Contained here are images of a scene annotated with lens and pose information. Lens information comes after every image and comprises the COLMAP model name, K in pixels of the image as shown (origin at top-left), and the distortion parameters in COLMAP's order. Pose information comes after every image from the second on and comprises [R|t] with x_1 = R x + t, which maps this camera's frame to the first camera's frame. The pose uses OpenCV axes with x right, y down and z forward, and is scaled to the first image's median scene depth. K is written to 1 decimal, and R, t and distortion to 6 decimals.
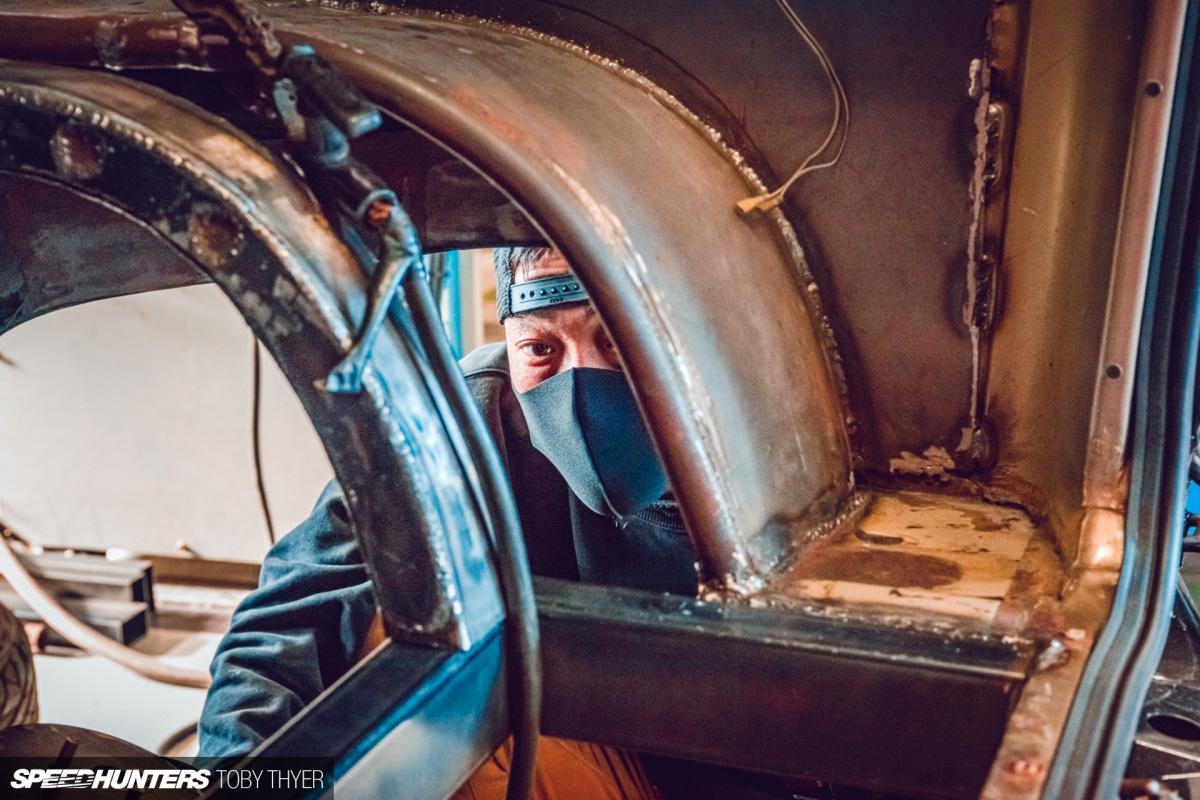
lens RADIAL K [[2429.7, 0, 600.0], [0, 2429.7, 400.0], [0, 0, 1]] dist [0.022137, 0.094434]
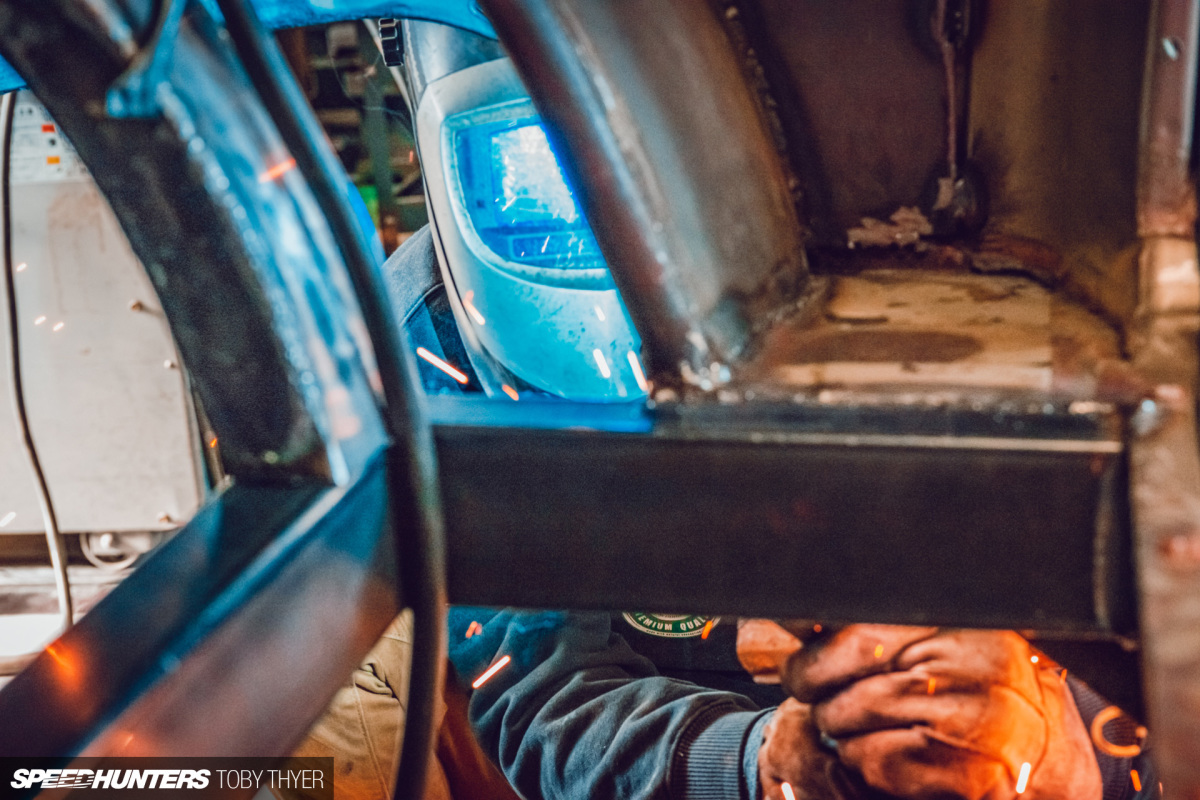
lens RADIAL K [[2448.4, 0, 600.0], [0, 2448.4, 400.0], [0, 0, 1]] dist [-0.003169, 0.044713]
pose [[0.992252, -0.089370, 0.086310, -0.034261], [0.088233, 0.995956, 0.016907, 0.063379], [-0.087472, -0.009161, 0.996125, 0.249430]]
